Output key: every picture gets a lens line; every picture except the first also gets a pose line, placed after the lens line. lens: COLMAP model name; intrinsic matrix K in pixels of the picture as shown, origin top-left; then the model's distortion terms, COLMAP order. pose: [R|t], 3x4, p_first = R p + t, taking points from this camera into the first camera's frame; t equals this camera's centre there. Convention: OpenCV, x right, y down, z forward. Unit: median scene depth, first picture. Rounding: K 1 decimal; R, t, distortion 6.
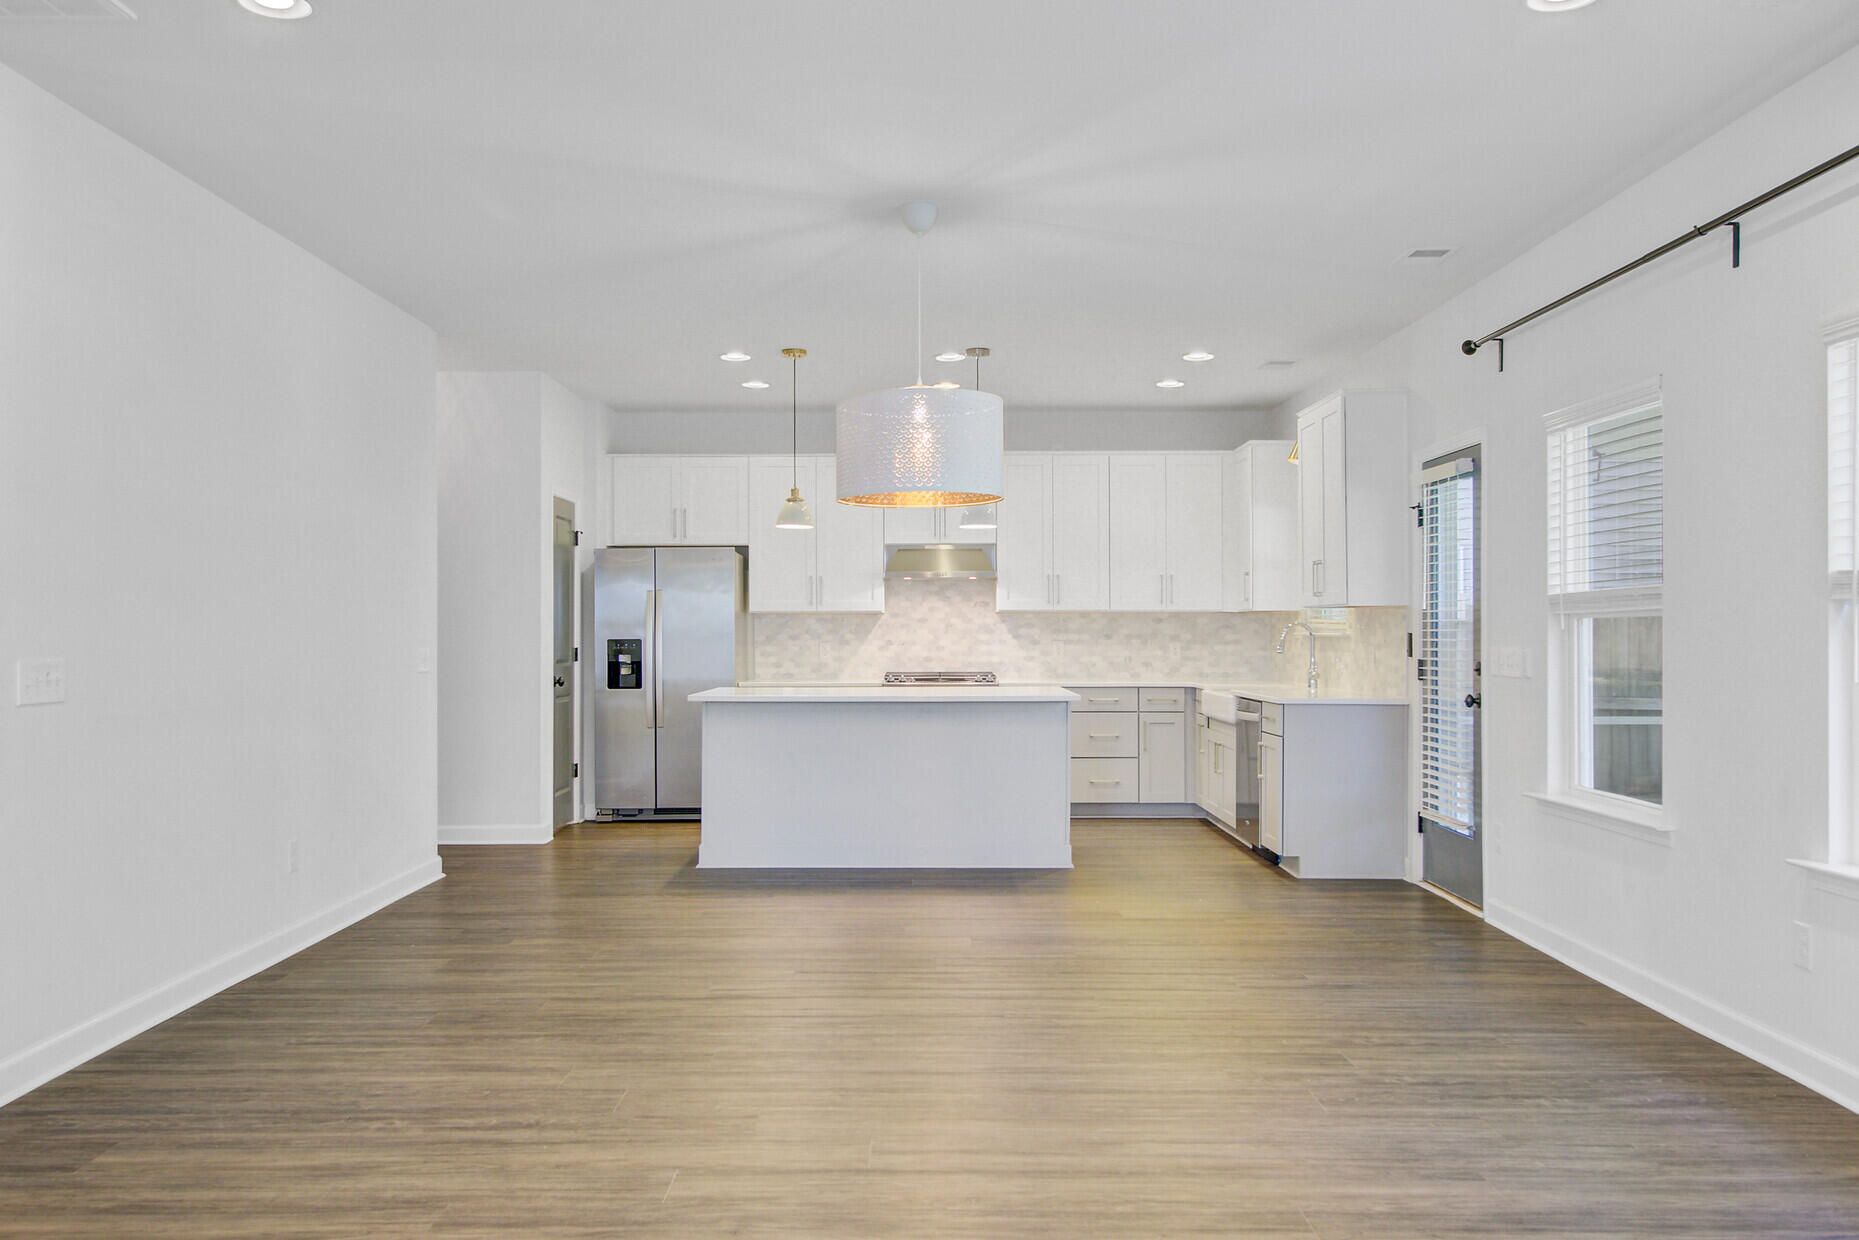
lens RADIAL K [[1588.7, 0, 929.5], [0, 1588.7, 620.0], [0, 0, 1]] dist [0.280611, -0.000542]
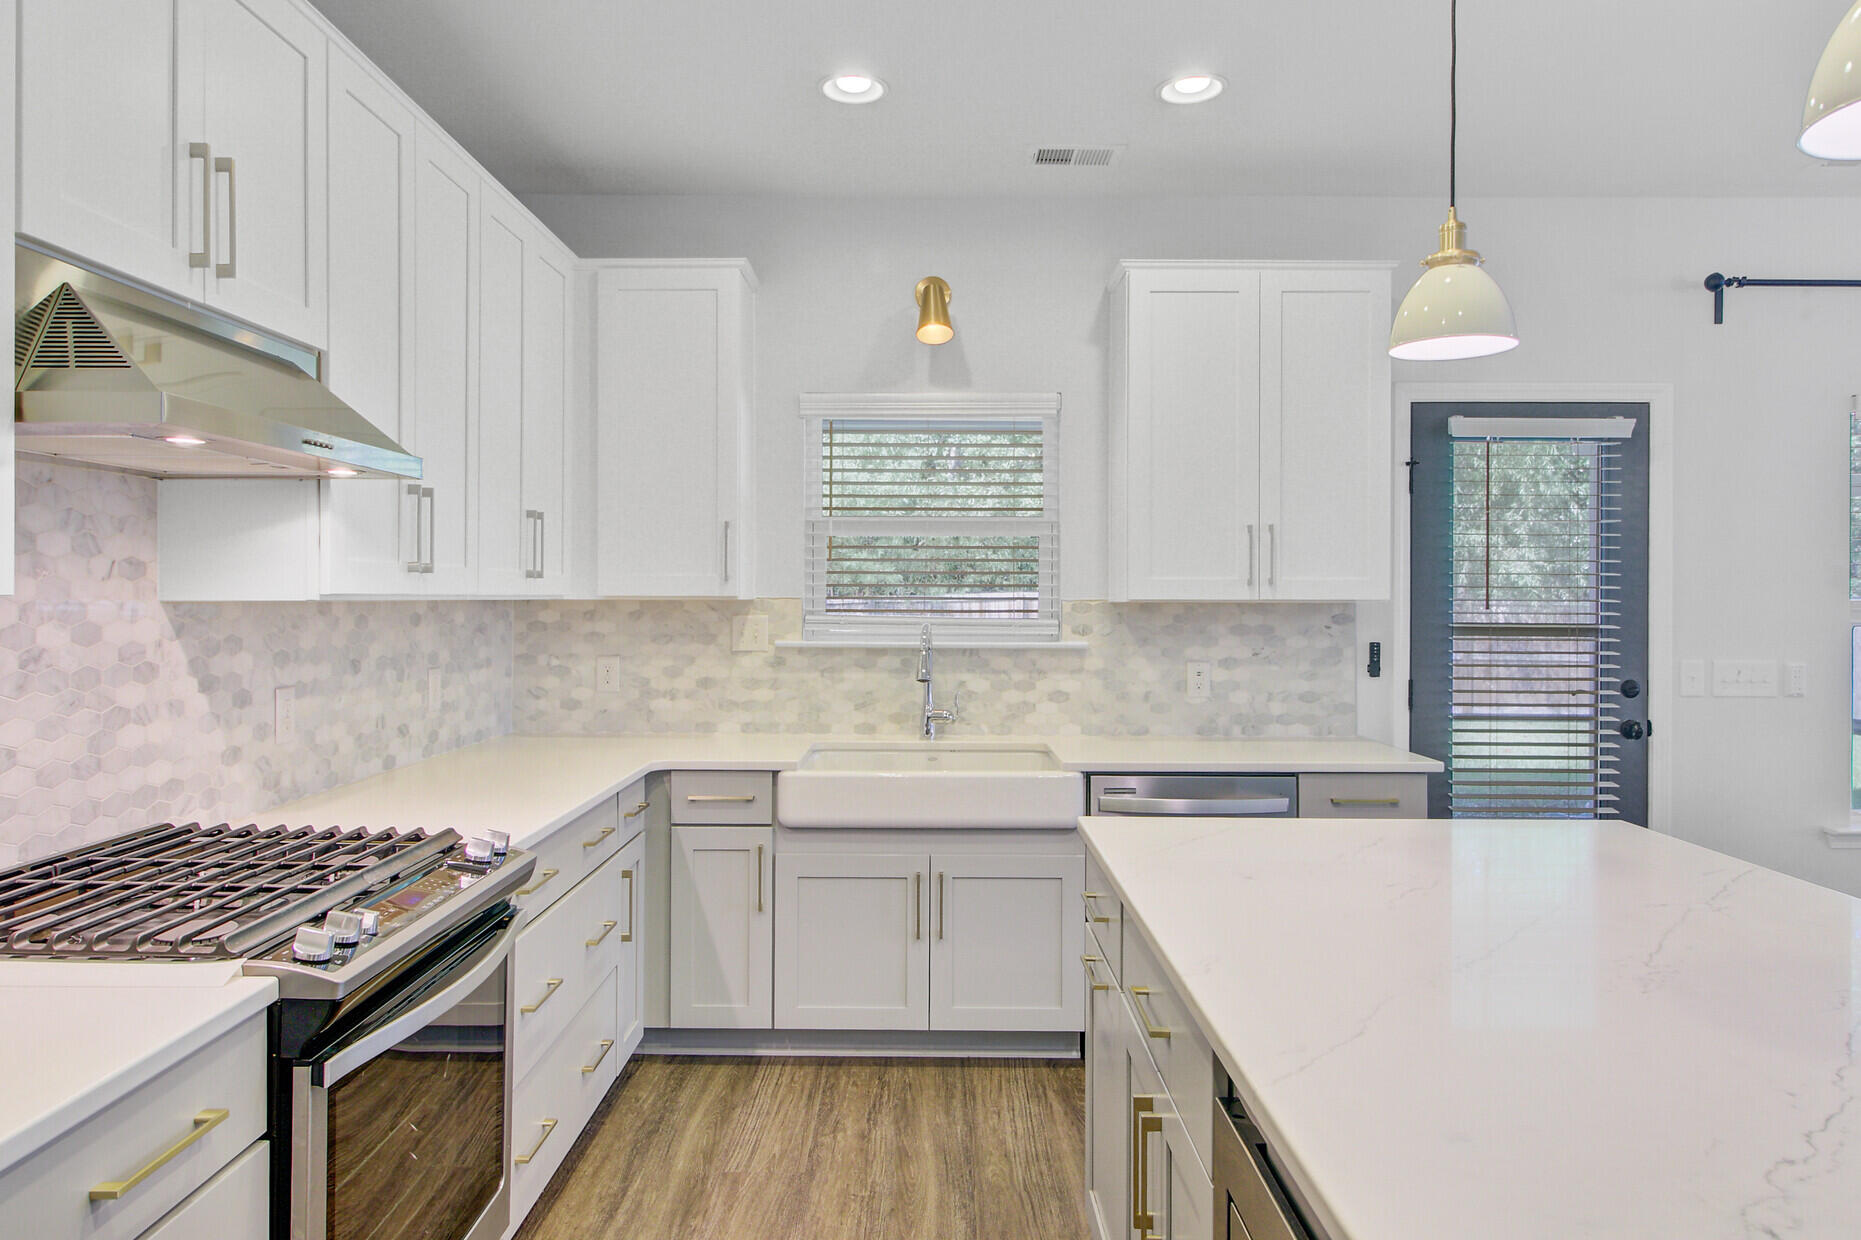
lens RADIAL K [[1204.6, 0, 929.9], [0, 1204.6, 591.3], [0, 0, 1]] dist [0.004714, 0.000069]
pose [[0.017469, 0.005463, 0.999832, -0.161368], [-0.011895, 0.999915, -0.005256, -0.006816], [-0.999777, -0.011801, 0.017532, 0.870663]]
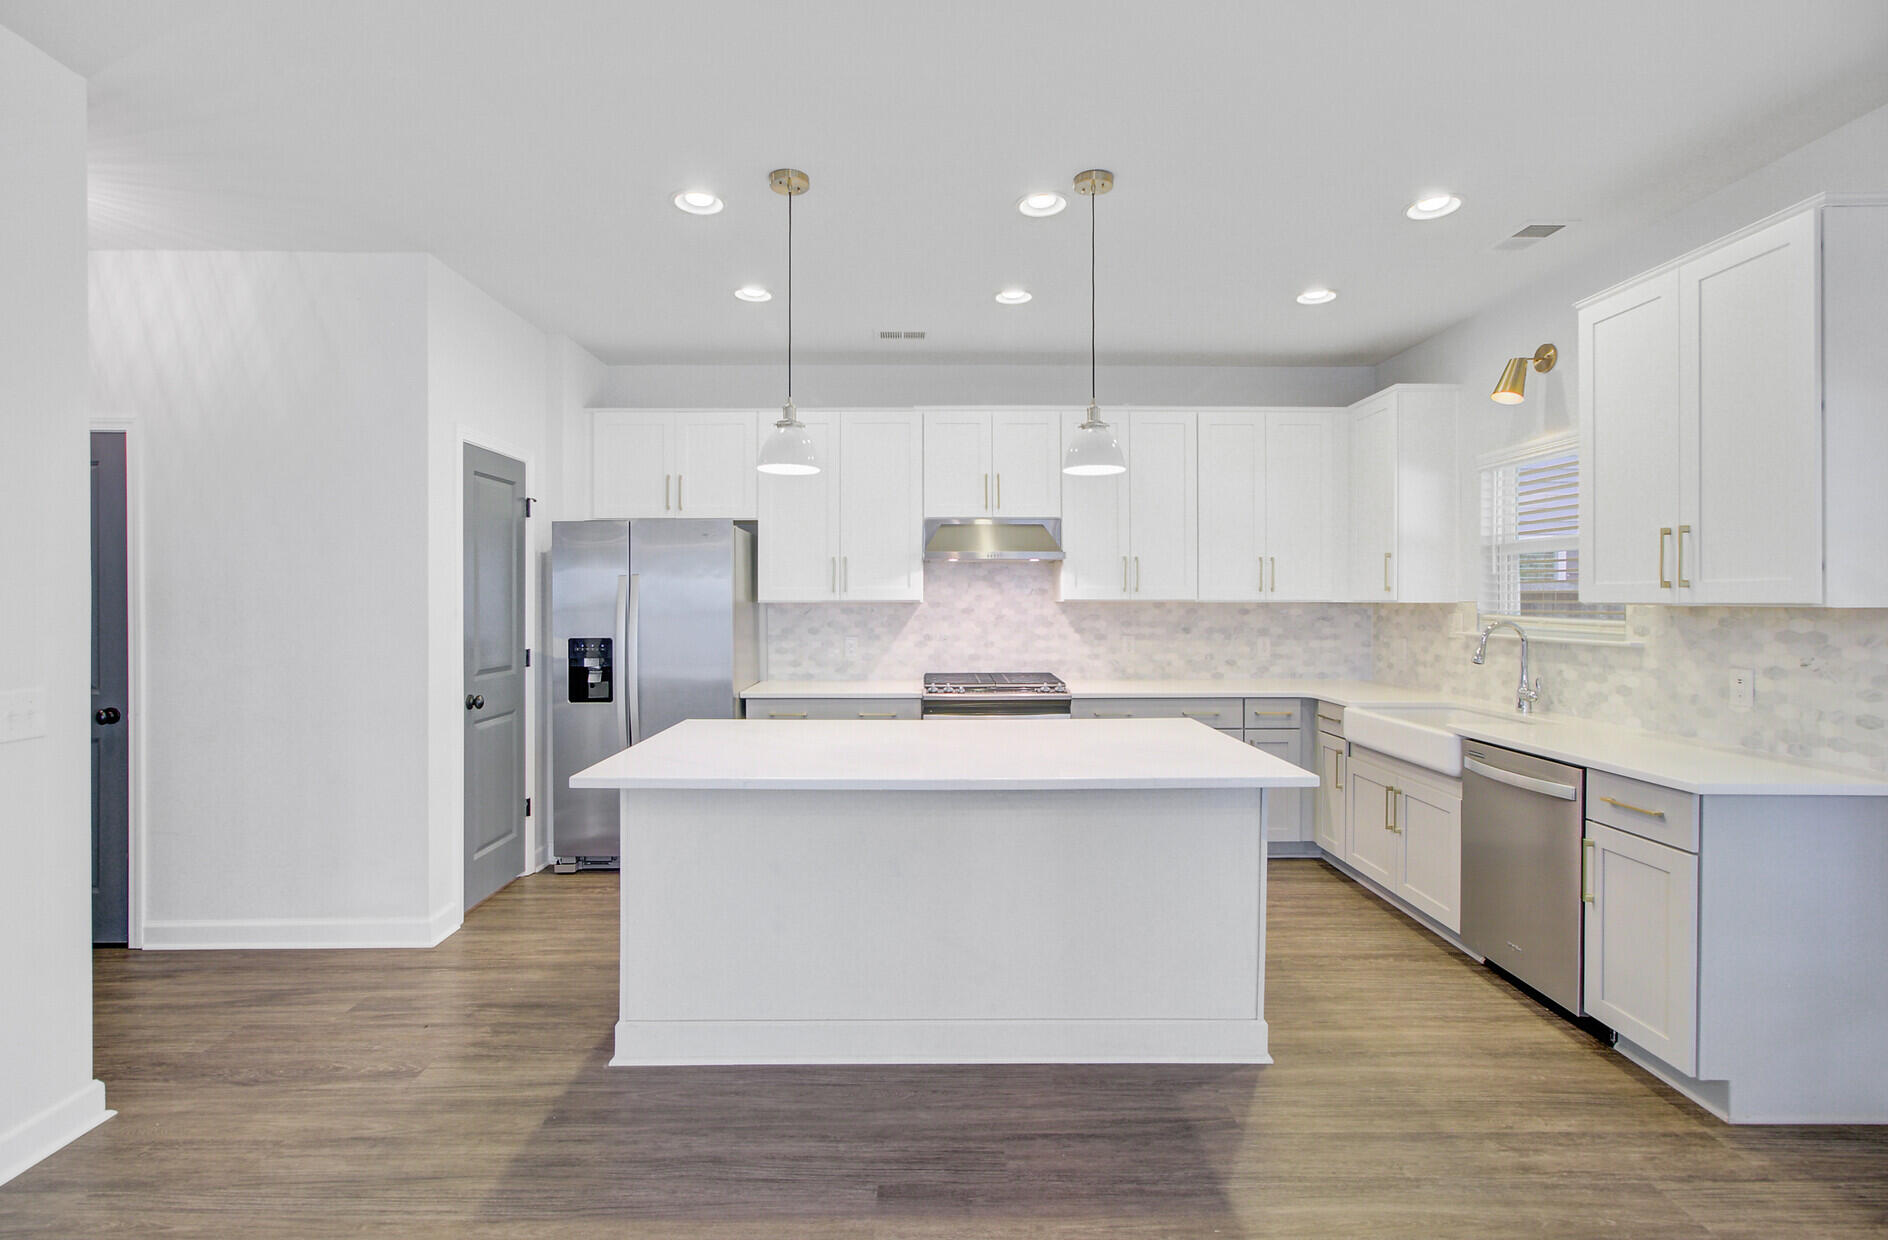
lens RADIAL K [[875.4, 0, 940.3], [0, 875.4, 599.7], [0, 0, 1]] dist [-0.002371, 0.000332]
pose [[0.999881, 0.001805, 0.015329, -0.026128], [-0.001956, 0.999950, 0.009831, -0.010267], [-0.015310, -0.009859, 0.999834, 0.540819]]
